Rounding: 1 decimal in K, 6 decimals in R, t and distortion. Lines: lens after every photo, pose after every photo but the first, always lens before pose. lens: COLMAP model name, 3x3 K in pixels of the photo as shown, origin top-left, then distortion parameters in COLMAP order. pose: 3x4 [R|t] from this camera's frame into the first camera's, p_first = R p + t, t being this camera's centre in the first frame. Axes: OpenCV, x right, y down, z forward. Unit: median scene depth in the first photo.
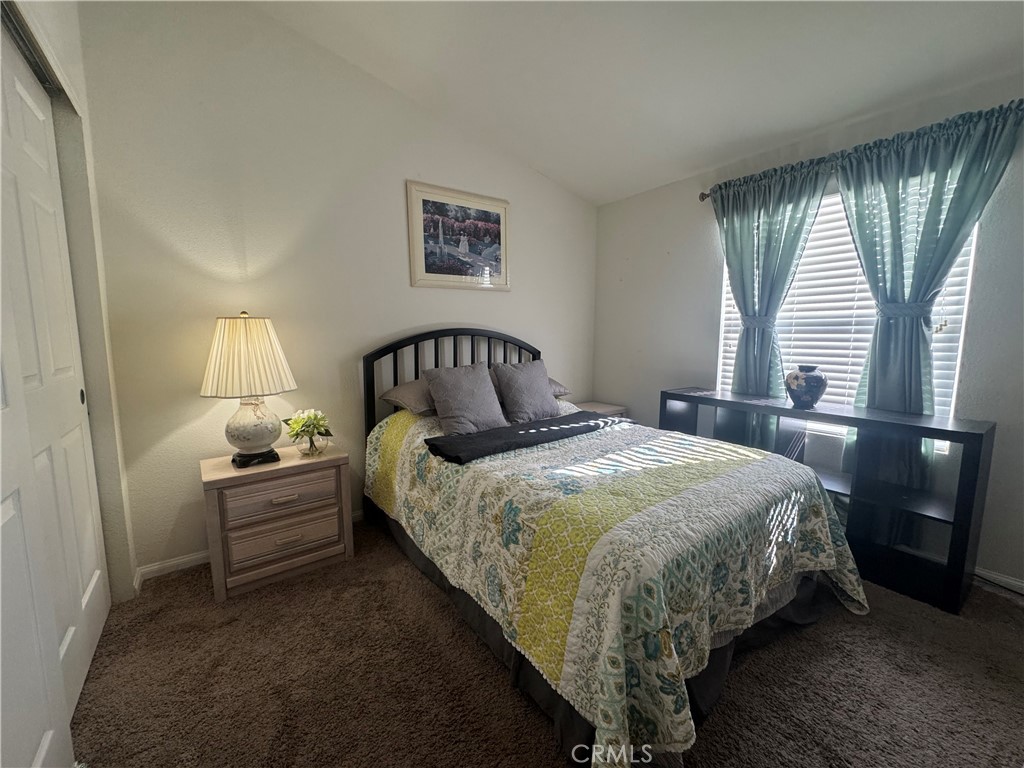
lens RADIAL K [[409.7, 0, 512.0], [0, 409.7, 384.0], [0, 0, 1]] dist [-0.001104, -0.000184]
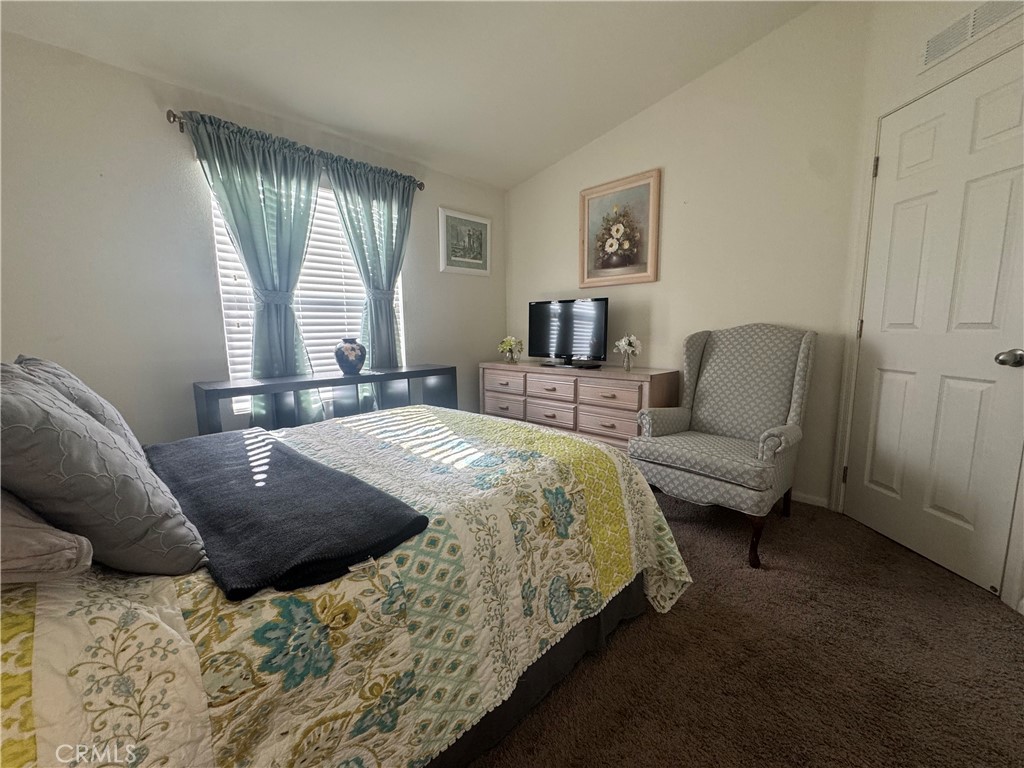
lens RADIAL K [[409.7, 0, 512.0], [0, 409.7, 384.0], [0, 0, 1]] dist [-0.001104, -0.000184]
pose [[-0.163539, -0.135117, 0.977240, -0.601155], [0.132285, 0.978627, 0.157446, -0.049409], [-0.977628, 0.155023, -0.142170, 0.899599]]
